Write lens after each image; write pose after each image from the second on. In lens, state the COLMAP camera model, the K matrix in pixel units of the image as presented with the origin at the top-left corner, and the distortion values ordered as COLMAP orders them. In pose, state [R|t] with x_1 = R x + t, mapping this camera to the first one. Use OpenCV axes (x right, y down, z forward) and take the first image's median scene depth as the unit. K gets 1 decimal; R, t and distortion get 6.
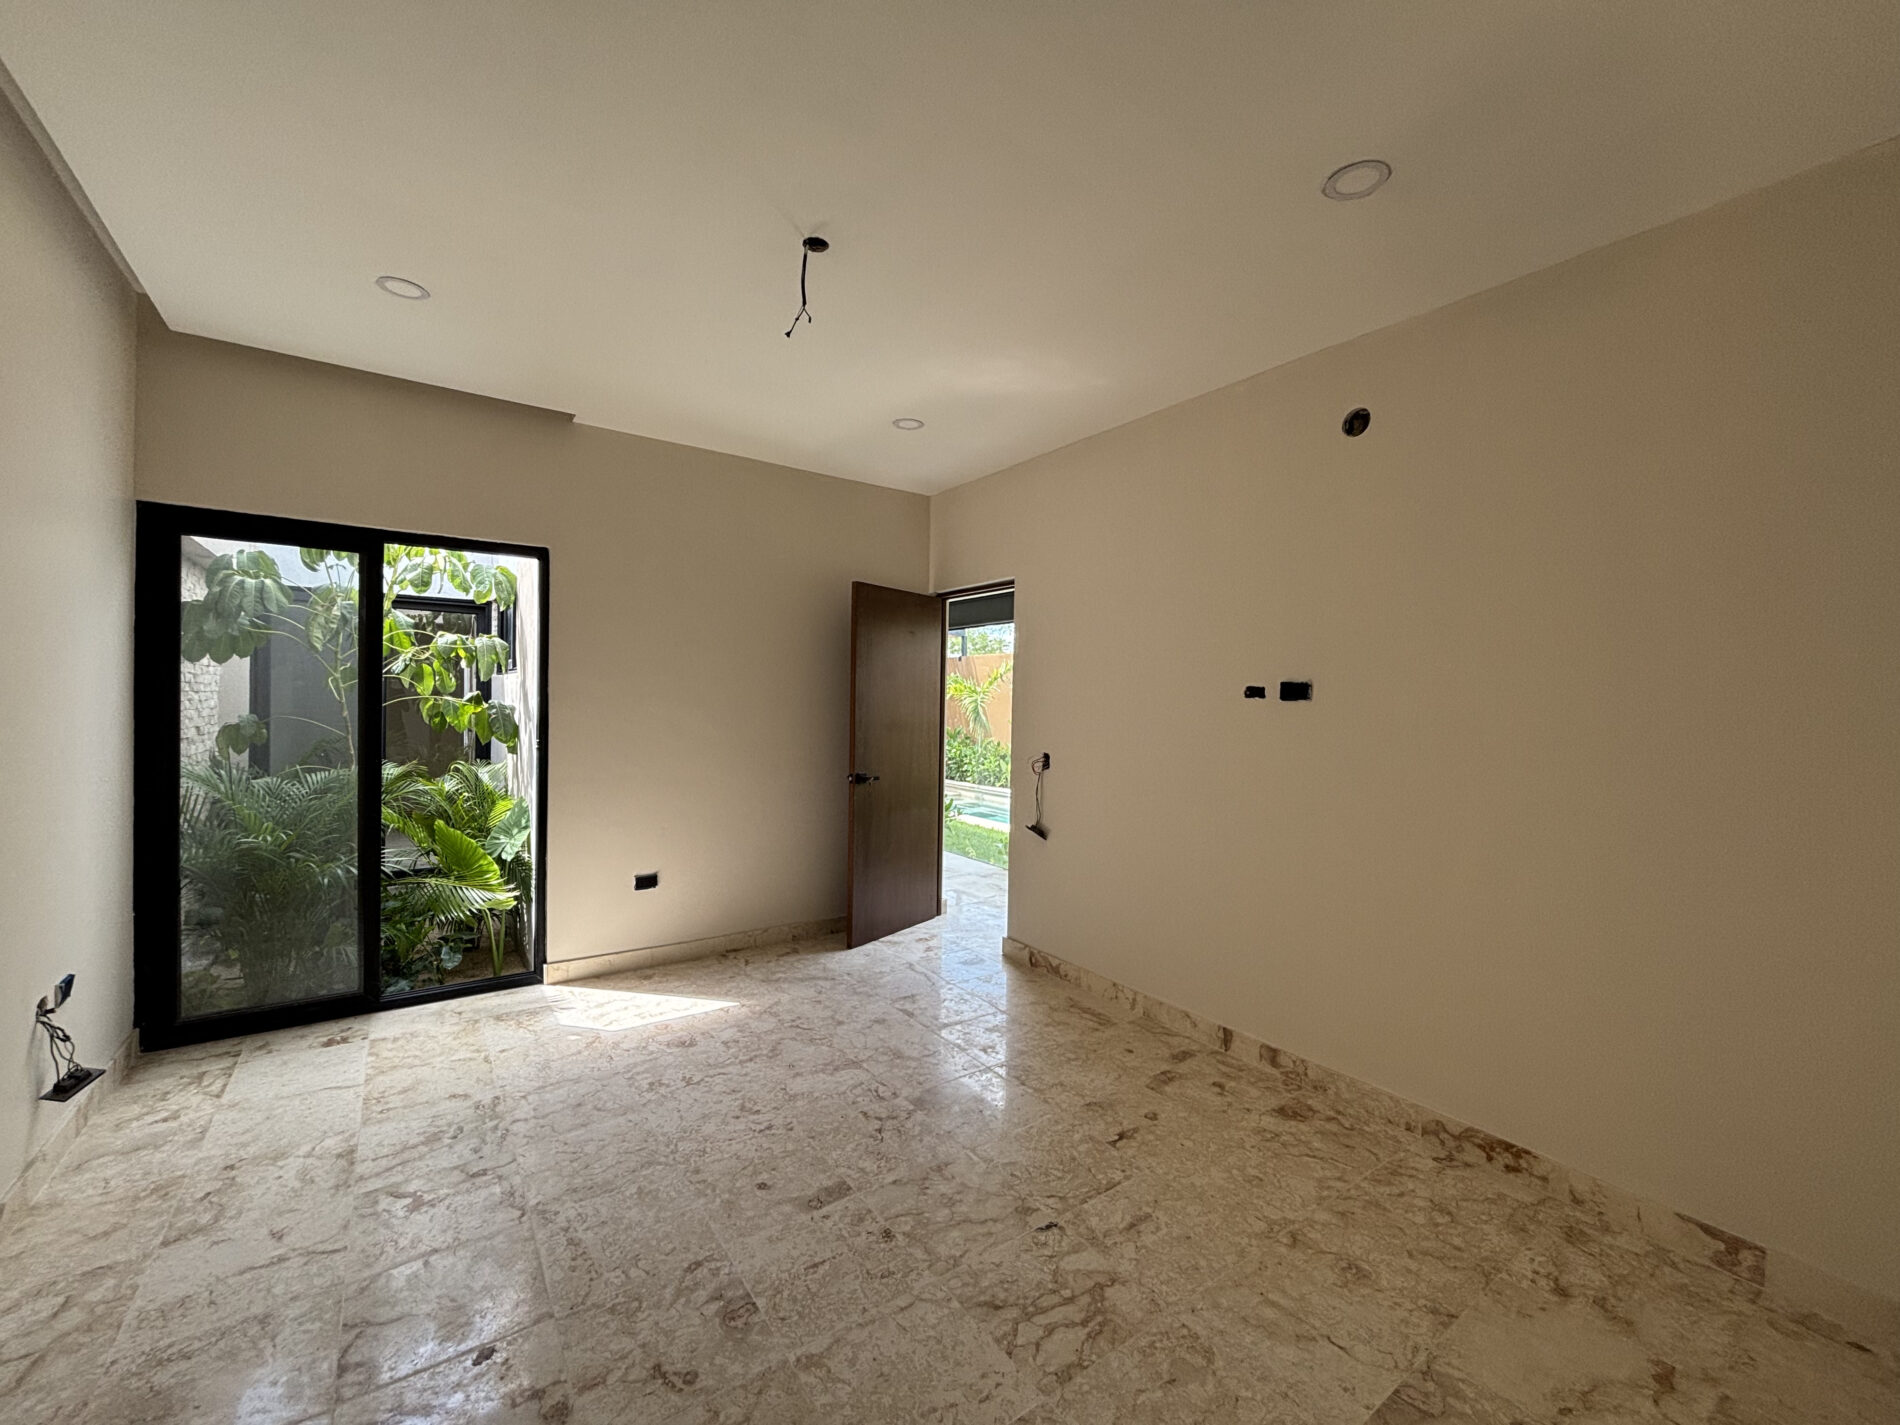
lens RADIAL K [[770.8, 0, 947.9], [0, 770.8, 703.1], [0, 0, 1]] dist [0.003755, -0.000844]
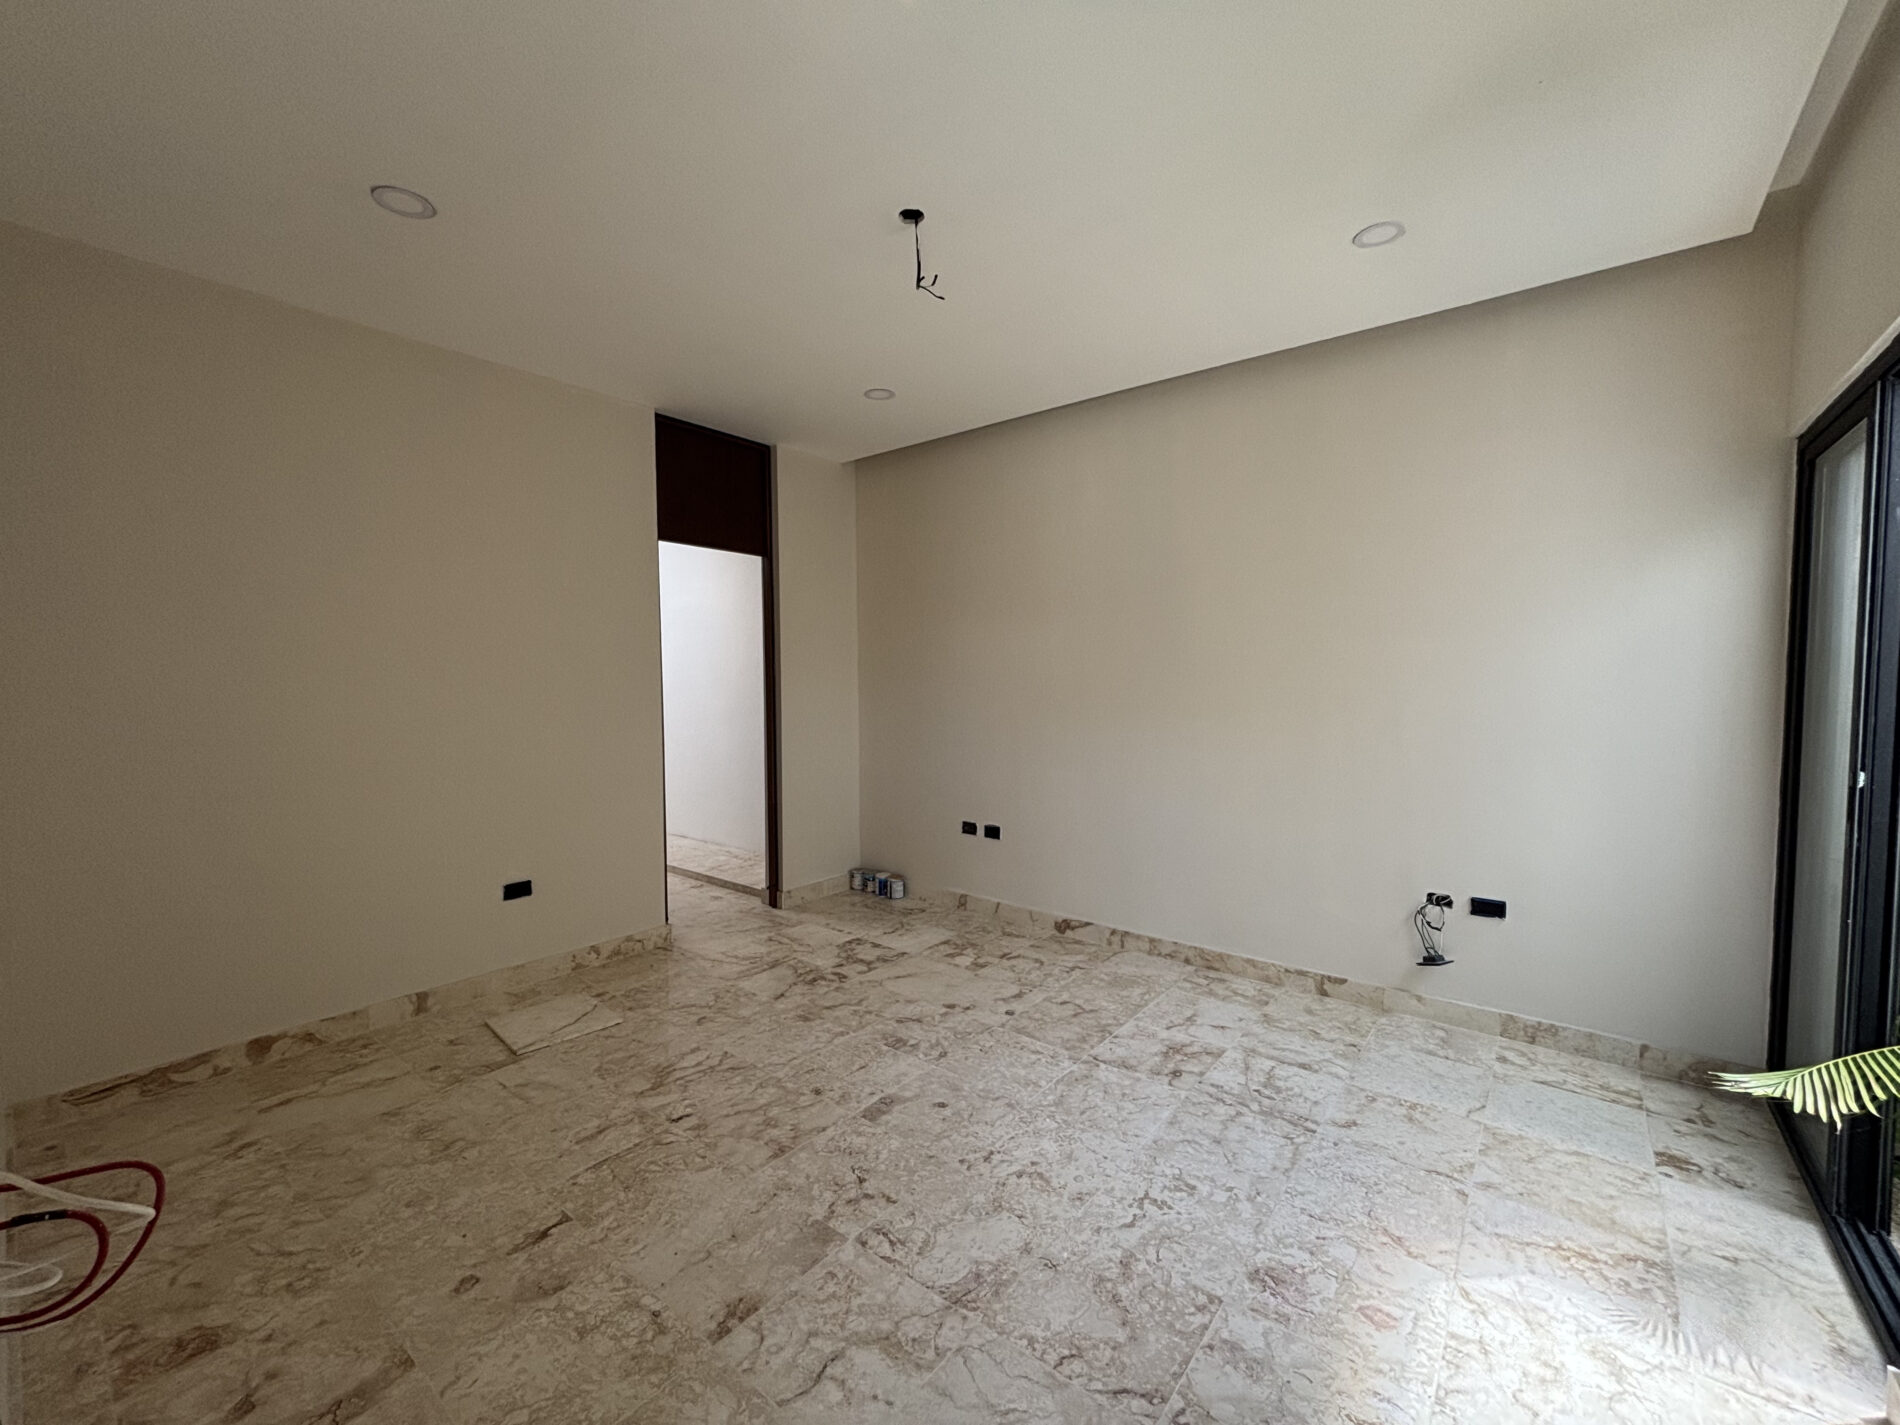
lens RADIAL K [[770.8, 0, 938.2], [0, 770.8, 708.2], [0, 0, 1]] dist [0.003755, -0.000844]
pose [[-0.965021, -0.005087, -0.262122, 0.056686], [-0.015232, 0.999211, 0.036688, 0.013267], [0.261728, 0.039398, -0.964337, 1.962444]]
